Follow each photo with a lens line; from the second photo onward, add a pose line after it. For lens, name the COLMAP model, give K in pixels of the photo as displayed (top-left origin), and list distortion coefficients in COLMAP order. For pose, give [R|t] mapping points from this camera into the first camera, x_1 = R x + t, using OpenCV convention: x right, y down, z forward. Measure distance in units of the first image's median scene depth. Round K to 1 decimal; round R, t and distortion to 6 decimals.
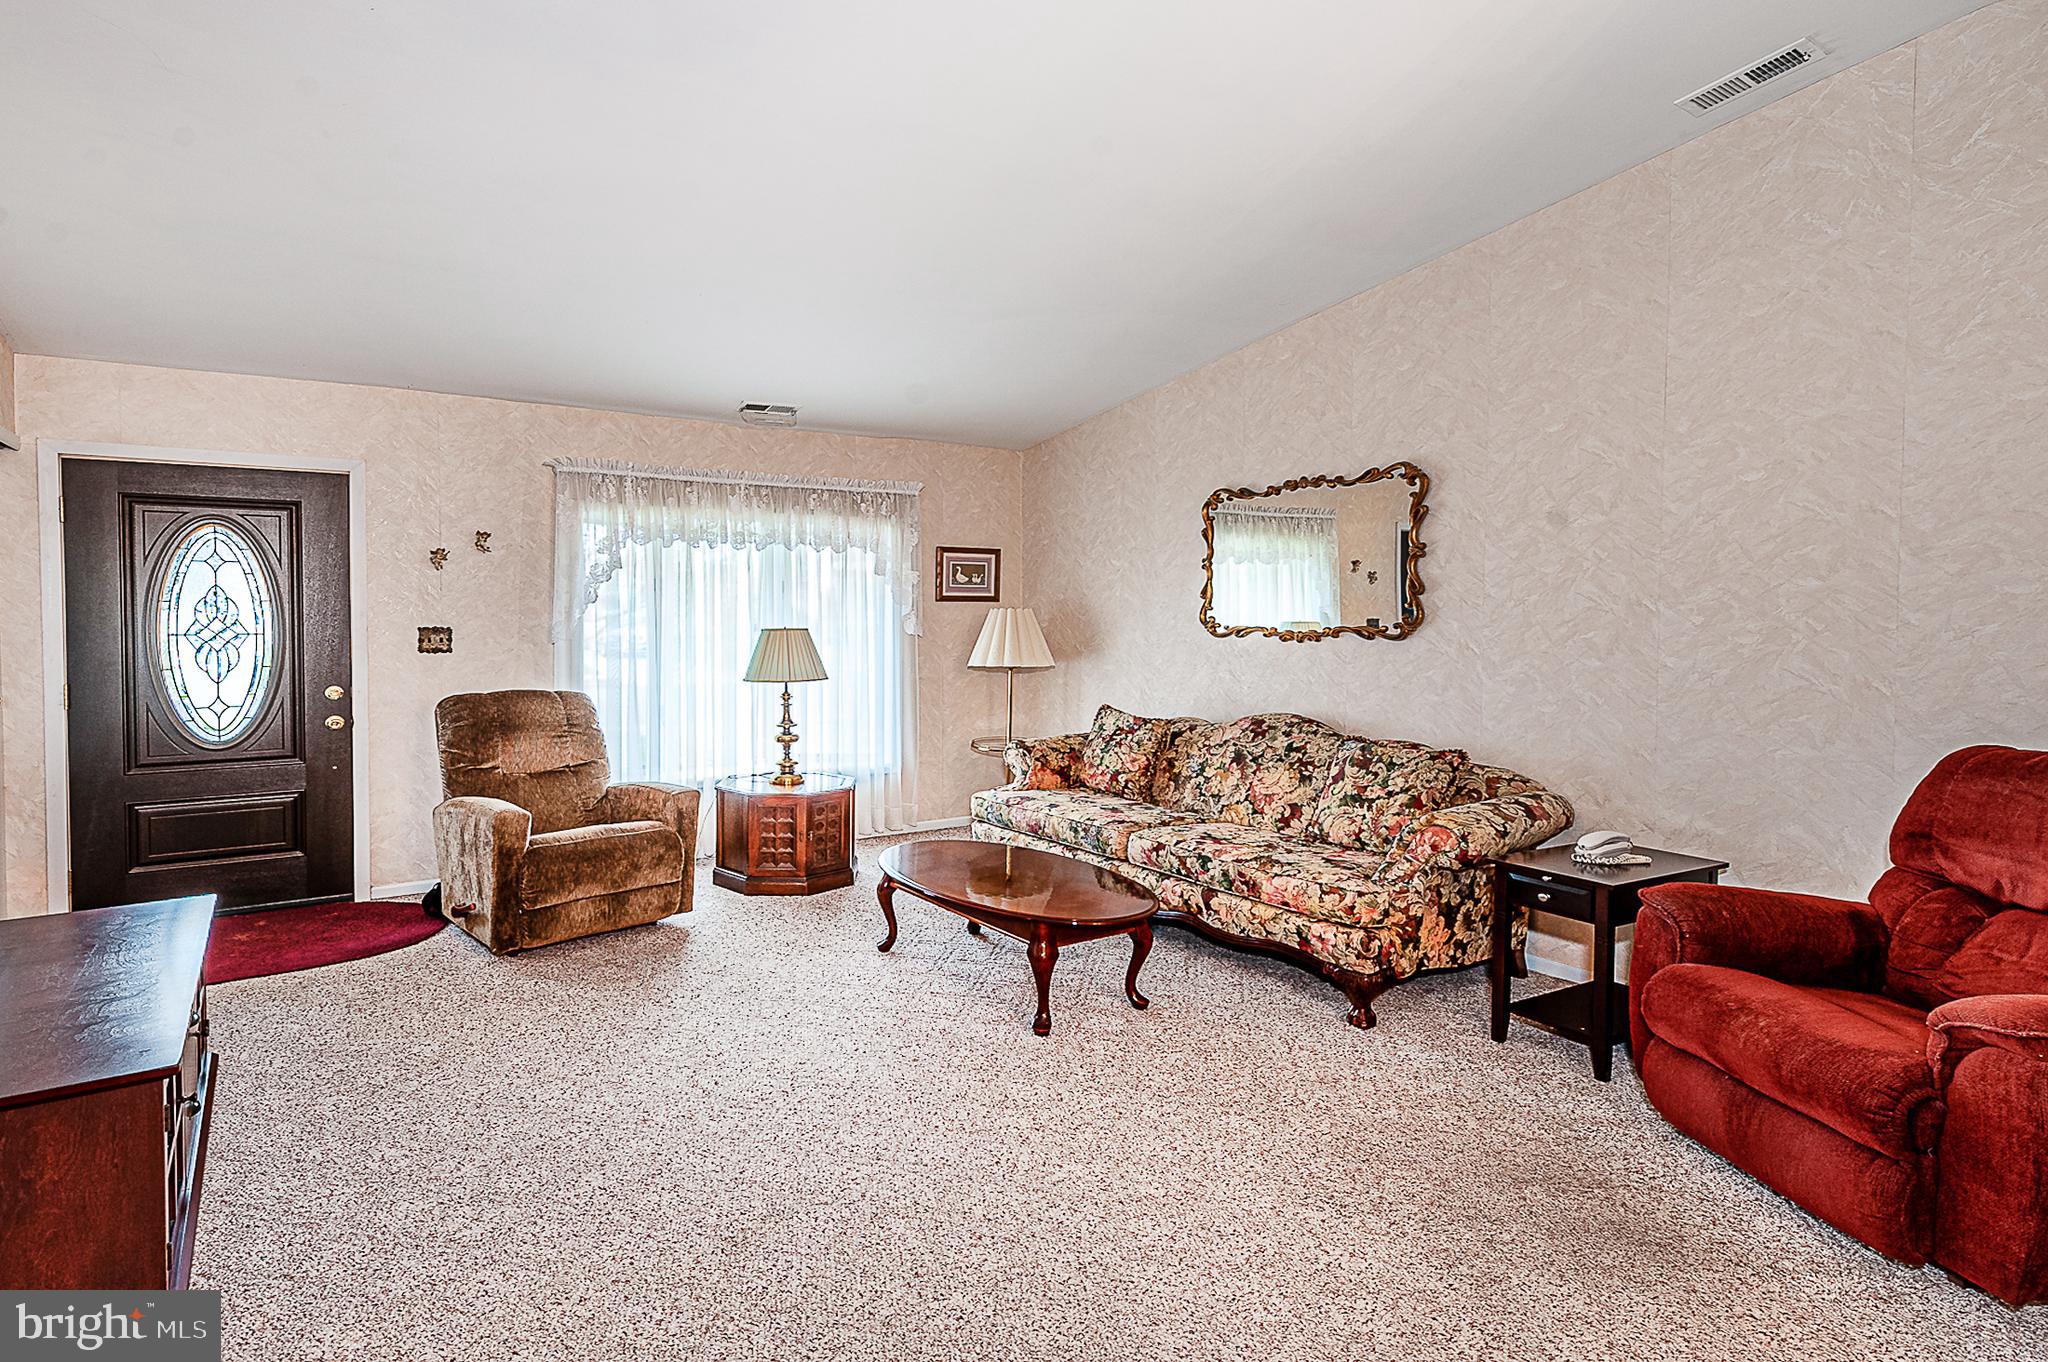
lens RADIAL K [[763.8, 0, 1030.2], [0, 763.8, 628.9], [0, 0, 1]] dist [-0.000007, 0.000008]
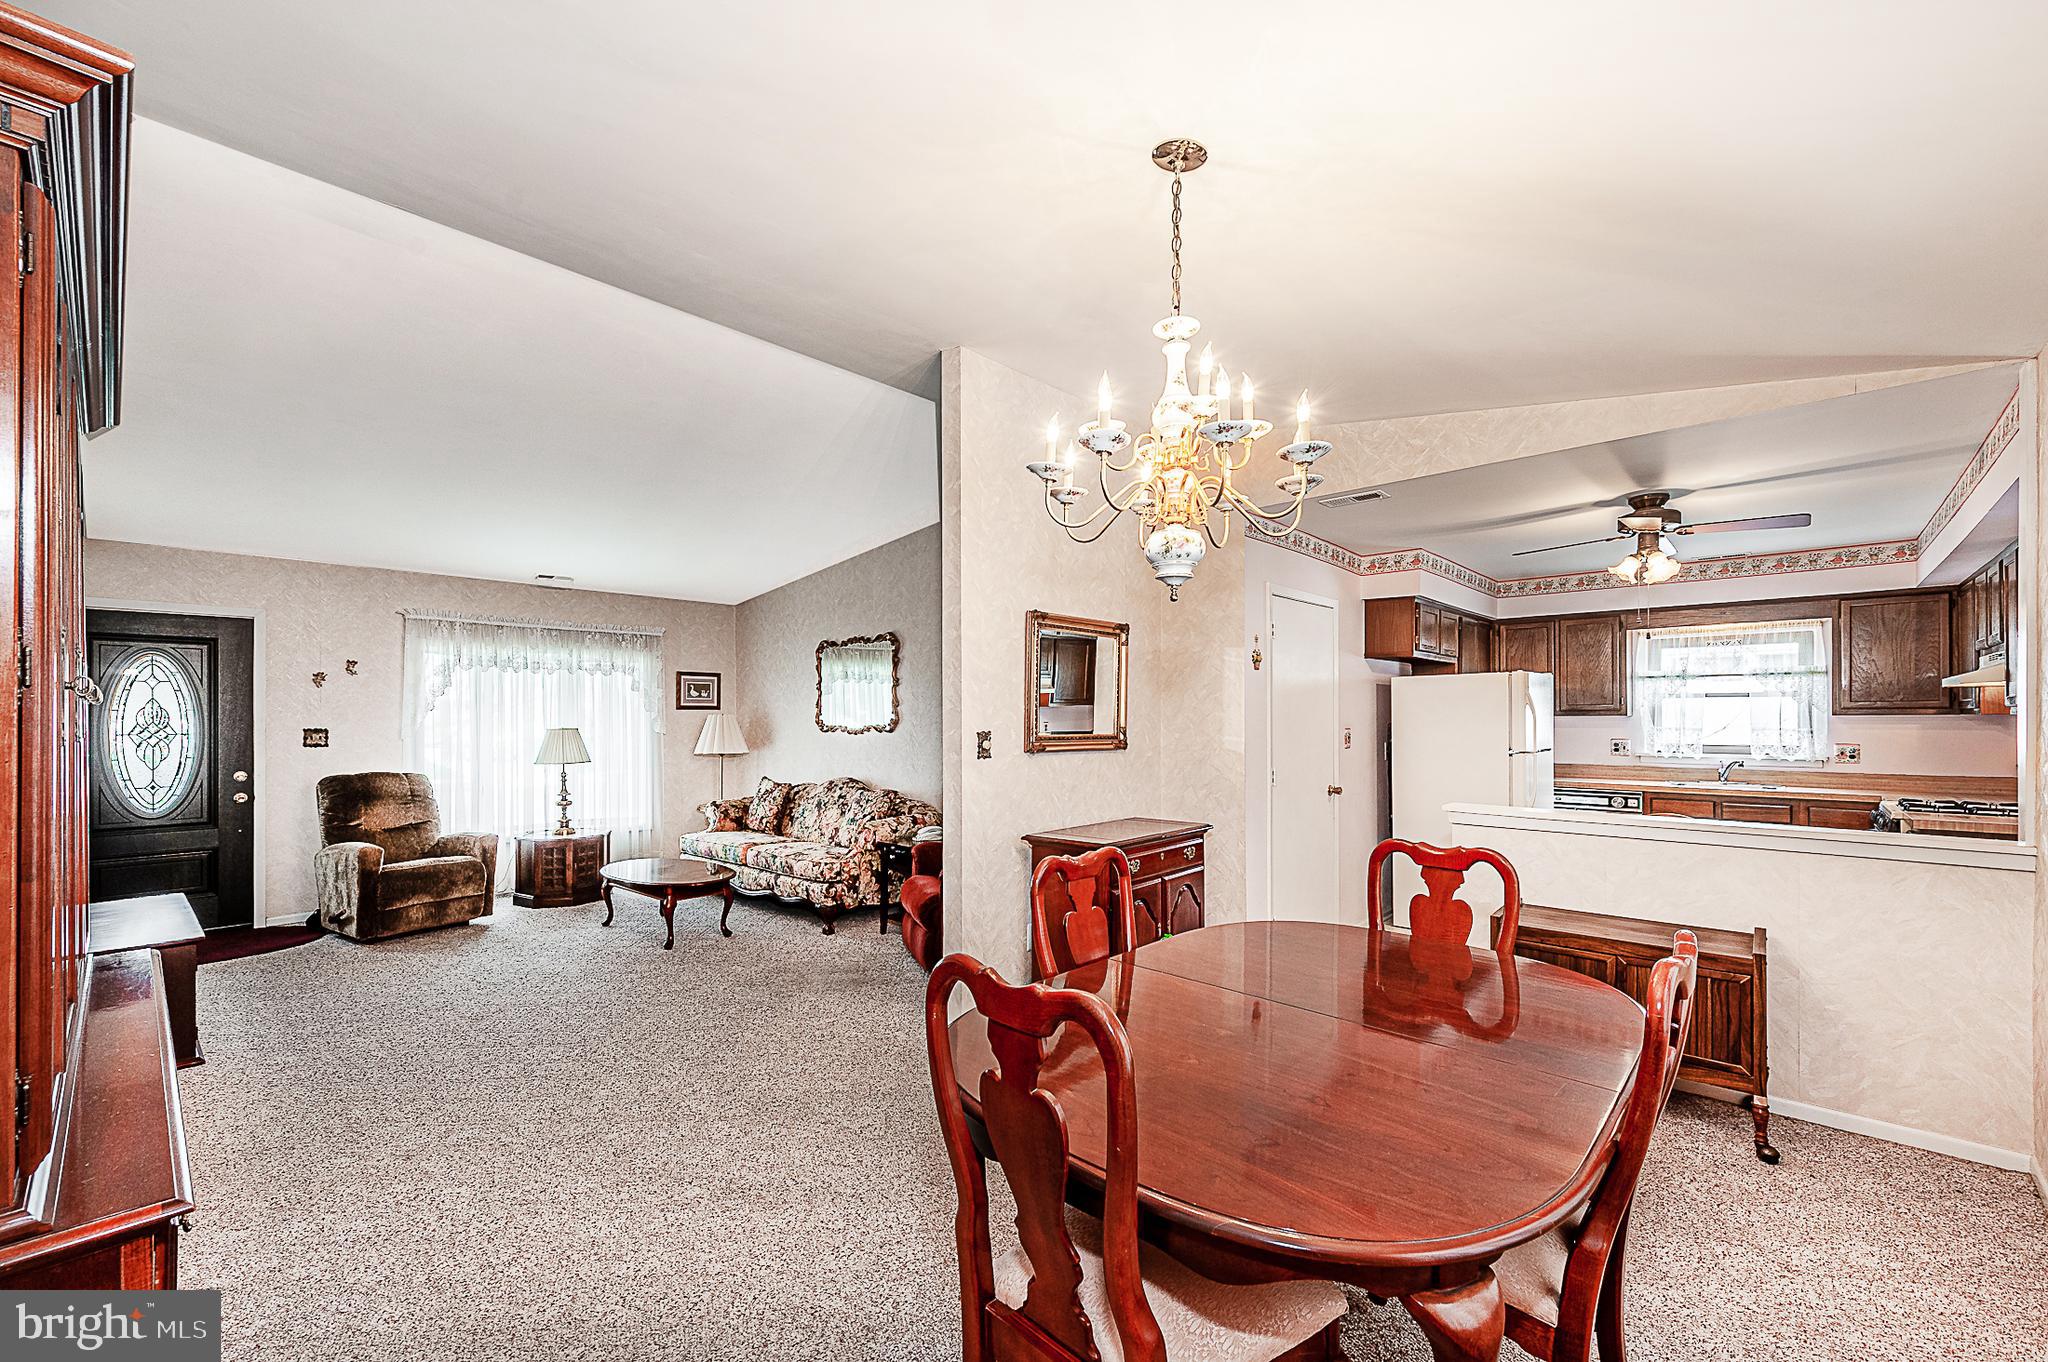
lens RADIAL K [[843.5, 0, 1018.5], [0, 843.5, 721.4], [0, 0, 1]] dist [-0.012591, -0.000082]
pose [[0.998478, -0.002767, 0.055090, 0.503366], [0.003590, 0.999883, -0.014853, 0.014200], [-0.055043, 0.015028, 0.998371, -0.716685]]
